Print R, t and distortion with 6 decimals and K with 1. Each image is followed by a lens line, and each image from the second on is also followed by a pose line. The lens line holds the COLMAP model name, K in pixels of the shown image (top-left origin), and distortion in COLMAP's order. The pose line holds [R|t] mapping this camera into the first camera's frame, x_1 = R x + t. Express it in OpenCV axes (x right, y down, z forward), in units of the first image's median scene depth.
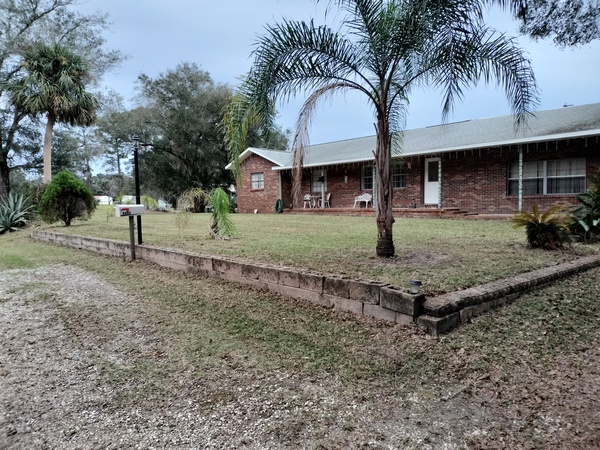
lens RADIAL K [[465.1, 0, 300.0], [0, 465.1, 225.0], [0, 0, 1]] dist [0.055262, -0.001697]
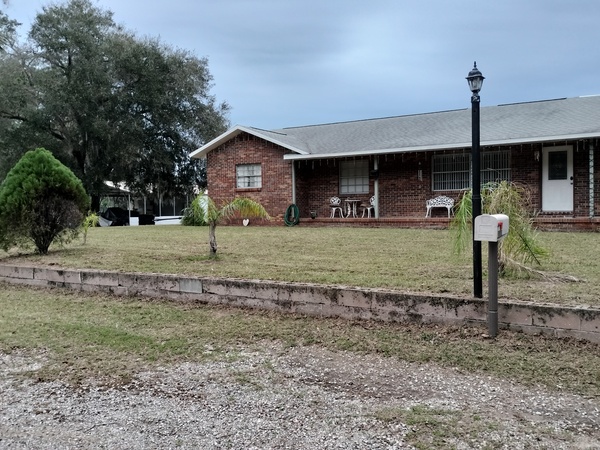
lens RADIAL K [[595.8, 0, 283.7], [0, 595.8, 226.8], [0, 0, 1]] dist [0.018422, -0.020096]
pose [[0.962272, -0.007053, 0.271997, -0.315794], [0.012304, 0.999769, -0.017602, -0.009566], [-0.271811, 0.020285, 0.962137, 0.213903]]
